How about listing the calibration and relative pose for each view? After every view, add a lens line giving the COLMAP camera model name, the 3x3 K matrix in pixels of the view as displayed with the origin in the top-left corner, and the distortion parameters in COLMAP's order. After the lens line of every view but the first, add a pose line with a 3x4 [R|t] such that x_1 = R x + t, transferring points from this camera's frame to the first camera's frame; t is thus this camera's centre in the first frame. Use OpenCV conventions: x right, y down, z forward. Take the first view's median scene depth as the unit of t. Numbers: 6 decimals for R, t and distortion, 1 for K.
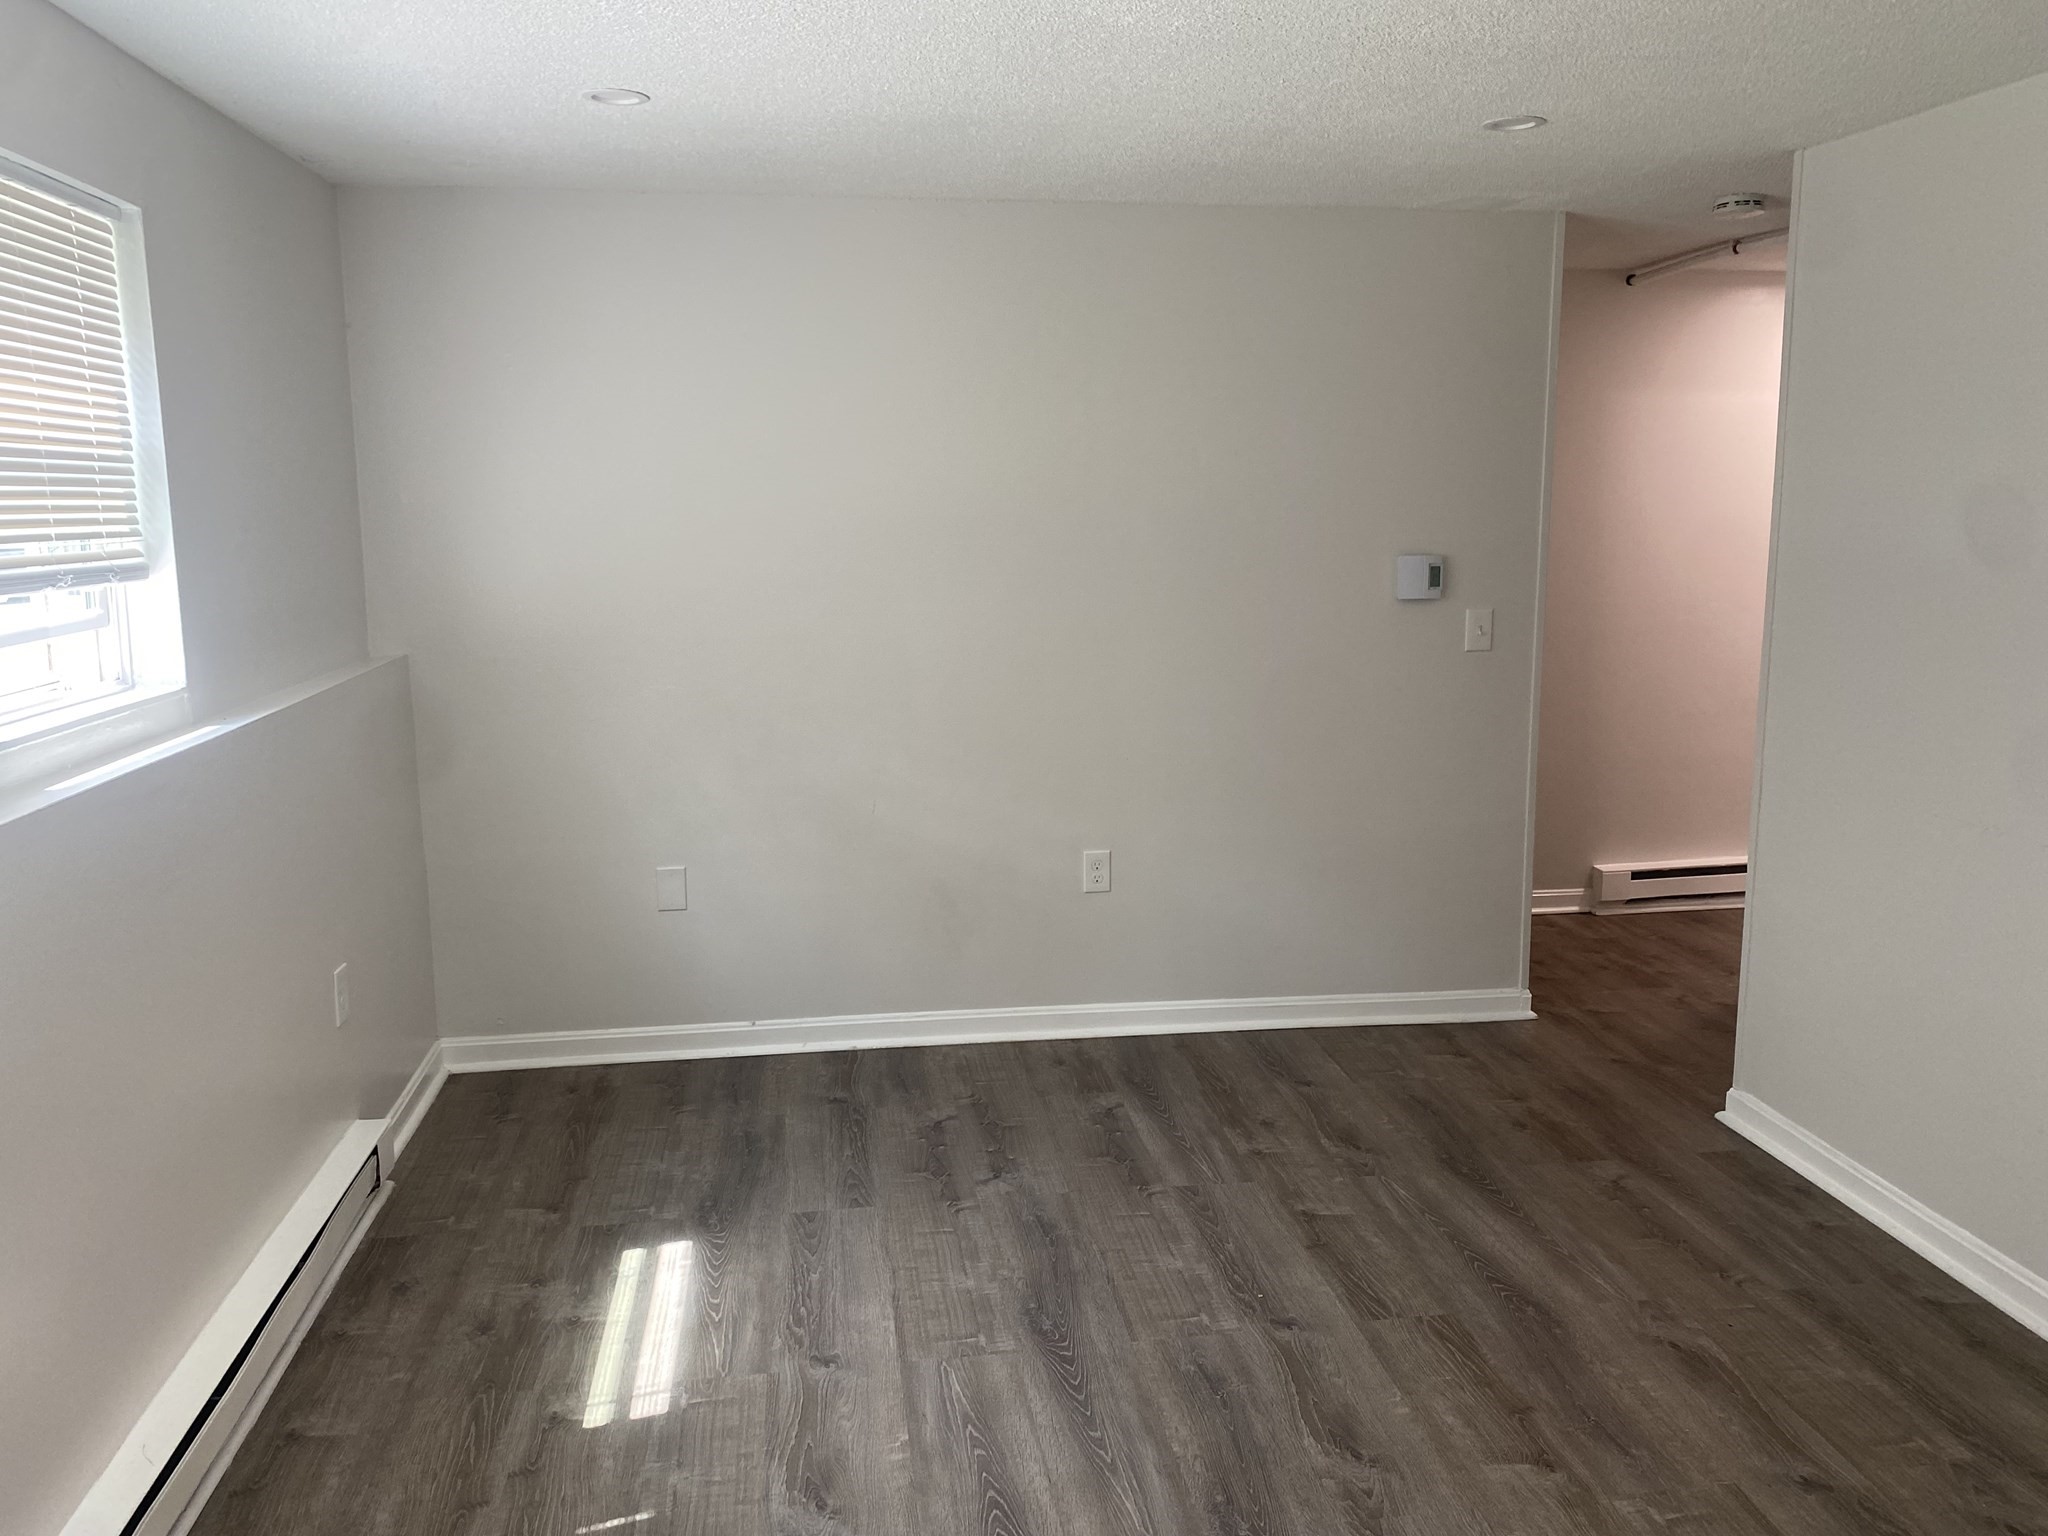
lens RADIAL K [[1570.3, 0, 1024.0], [0, 1570.3, 768.0], [0, 0, 1]] dist [0.132977, -0.111883]
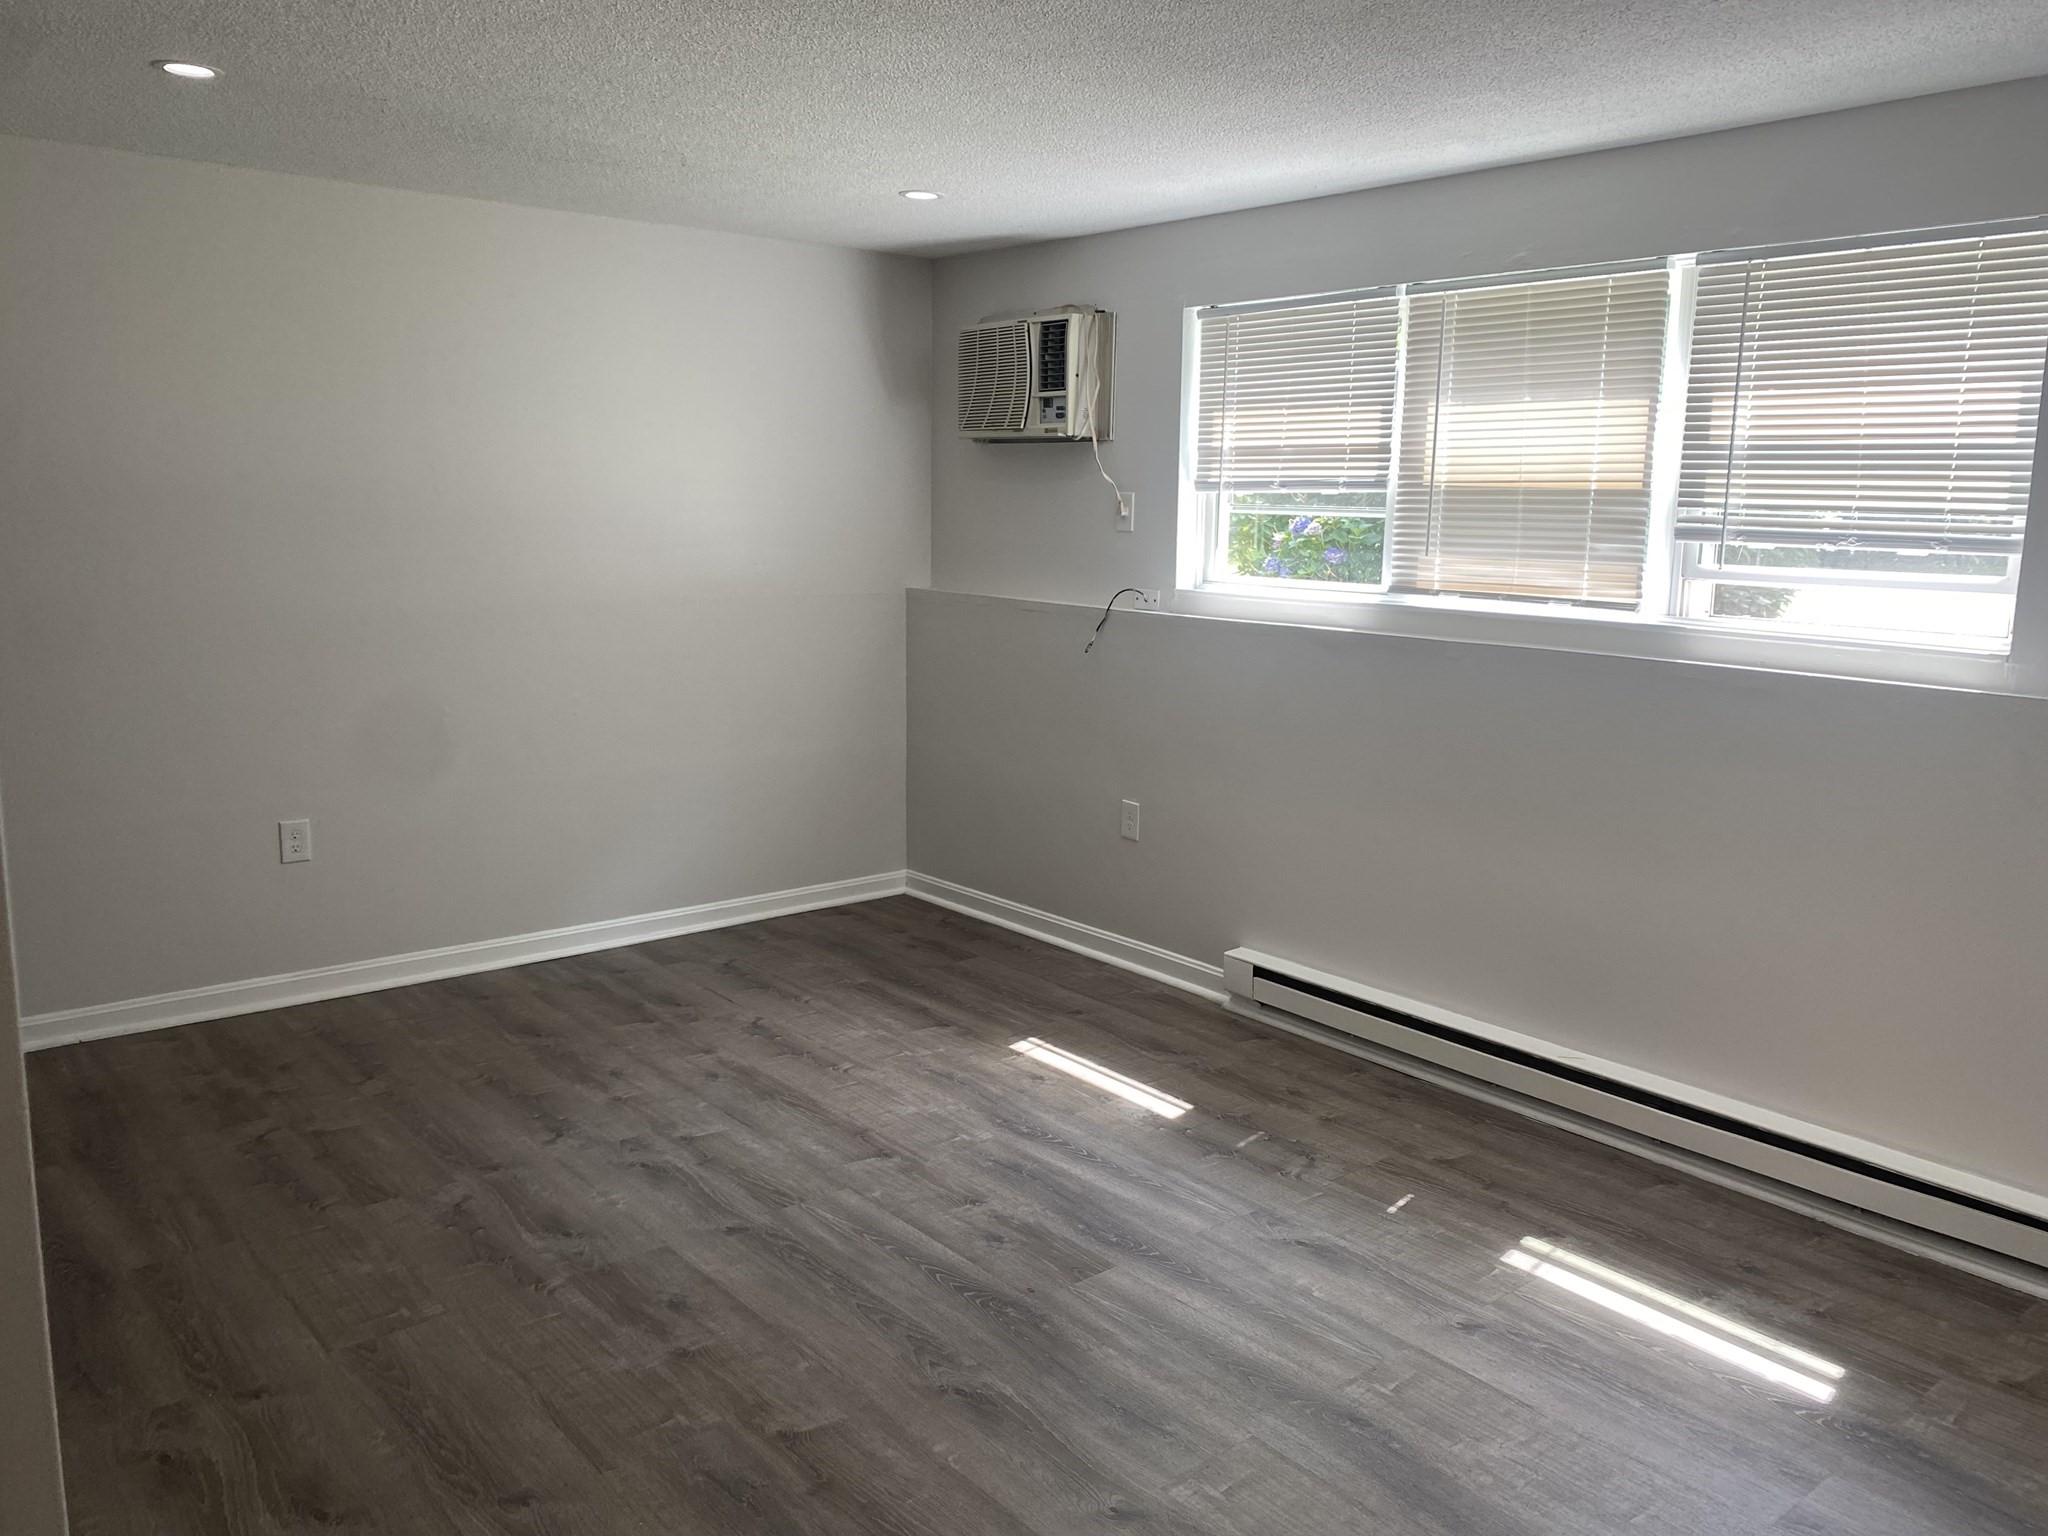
lens RADIAL K [[1552.0, 0, 1019.1], [0, 1552.0, 777.8], [0, 0, 1]] dist [0.129077, -0.264788]
pose [[-0.854067, 0.070561, -0.515355, 0.641467], [-0.112636, 0.942162, 0.315664, -0.247253], [0.507821, 0.327646, -0.796722, 1.638954]]
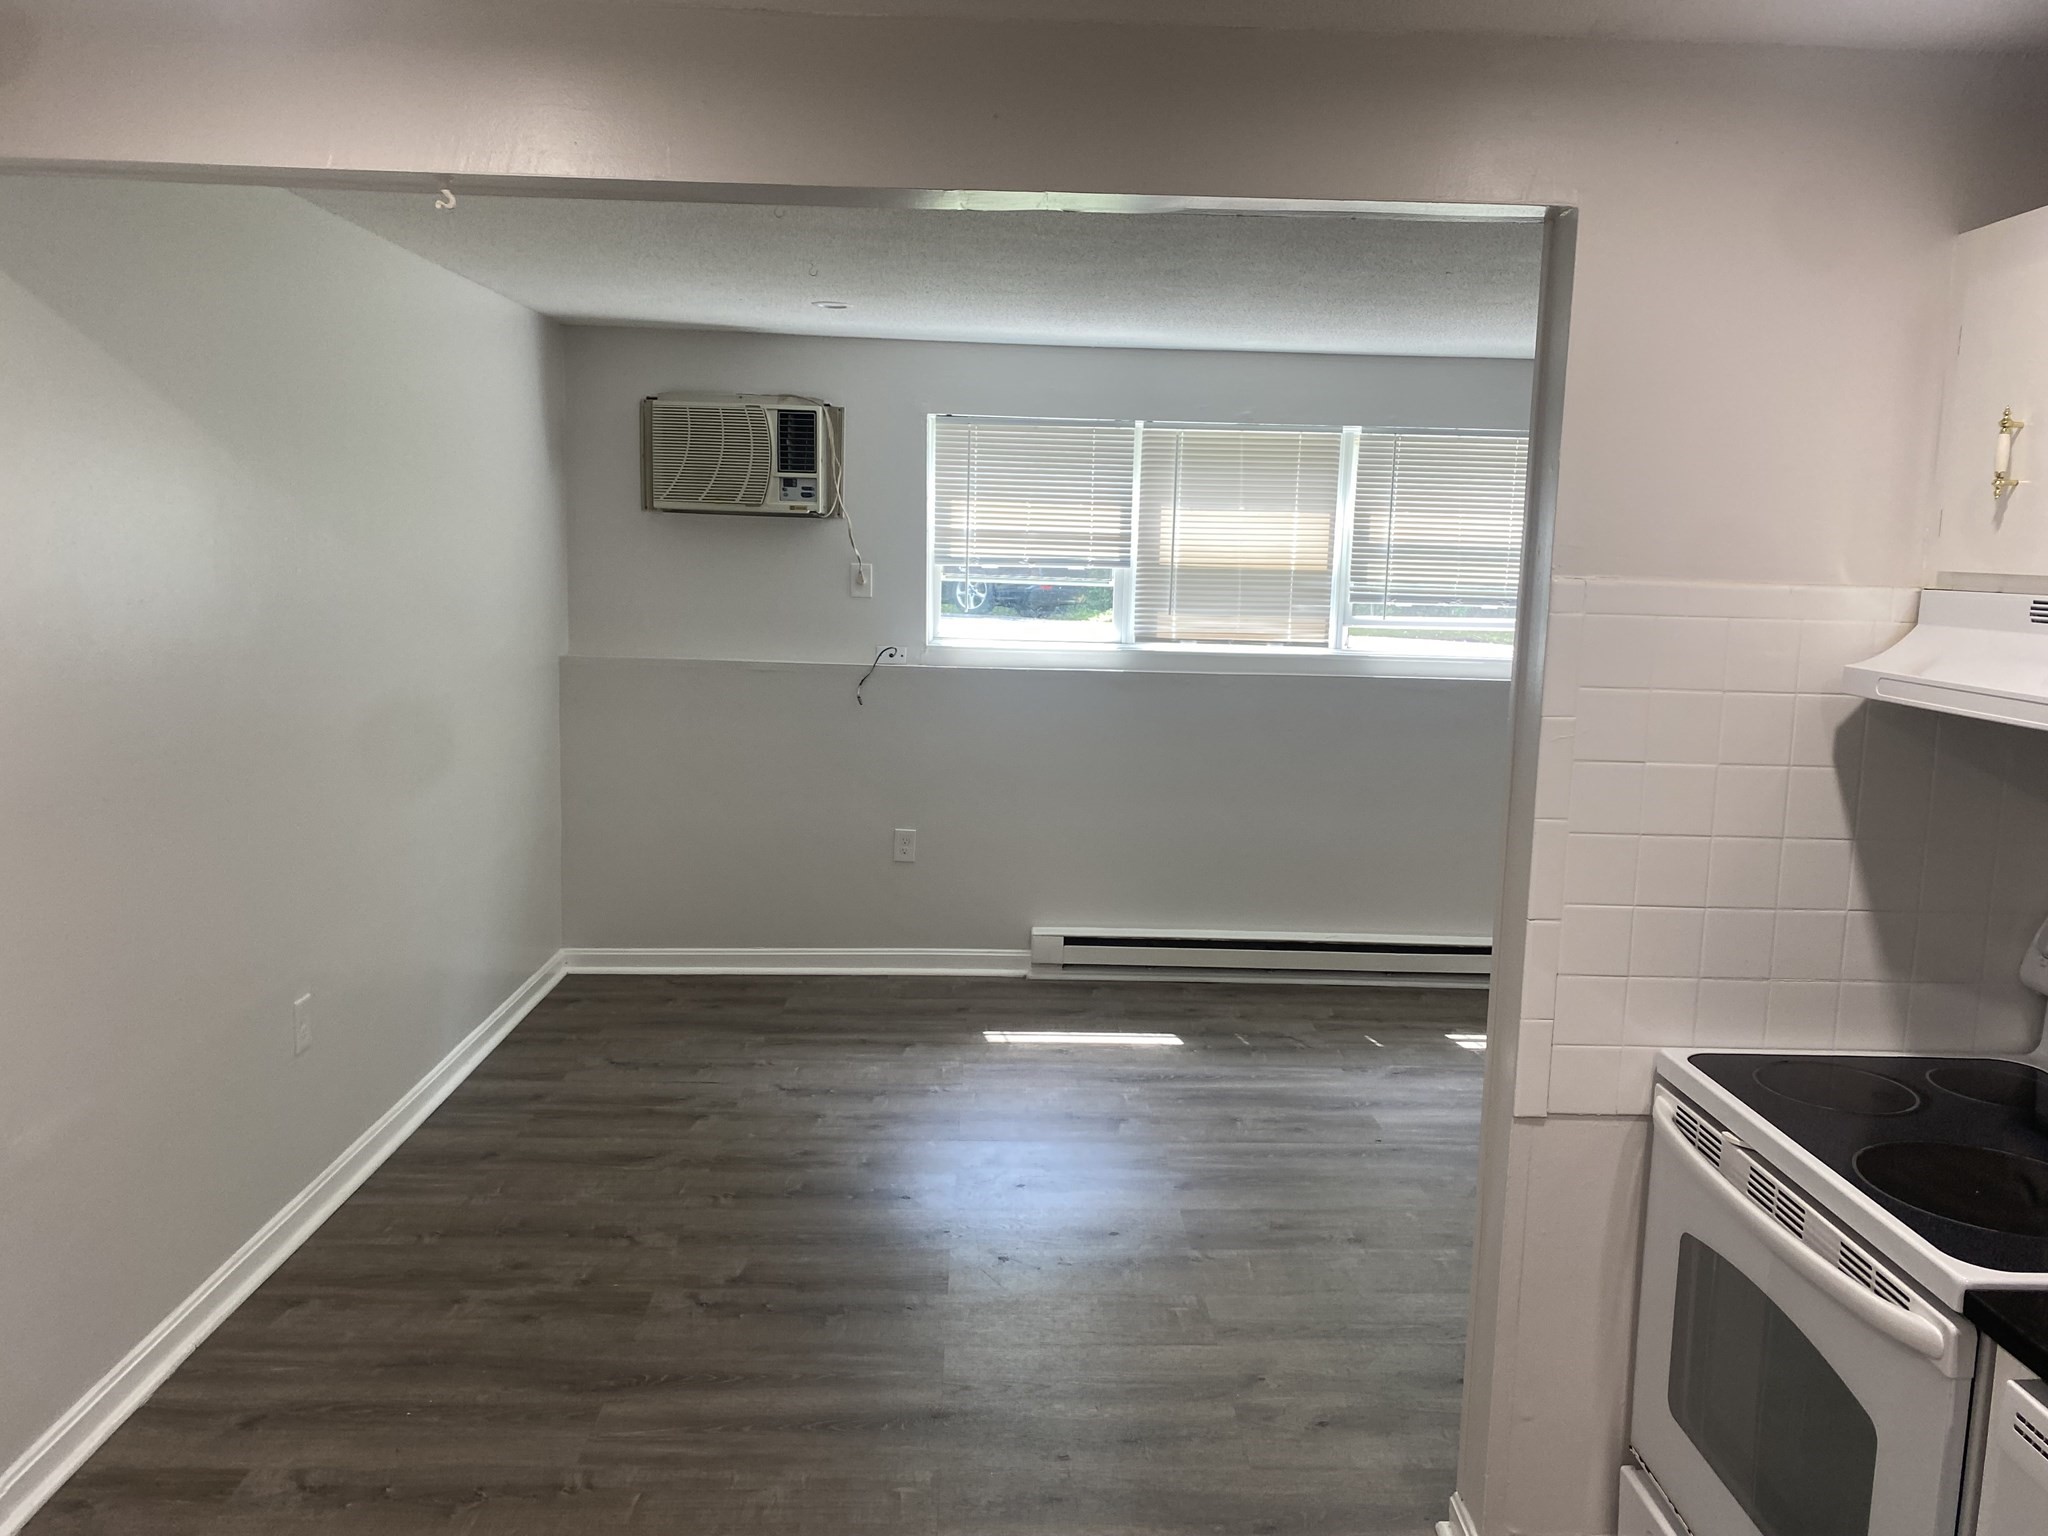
lens RADIAL K [[1570.3, 0, 1024.0], [0, 1570.3, 768.0], [0, 0, 1]] dist [0.132977, -0.111883]
pose [[-0.115439, 0.127403, -0.985110, 1.654776], [-0.196445, 0.969225, 0.148368, -0.092495], [0.973696, 0.210647, -0.086859, 0.600721]]
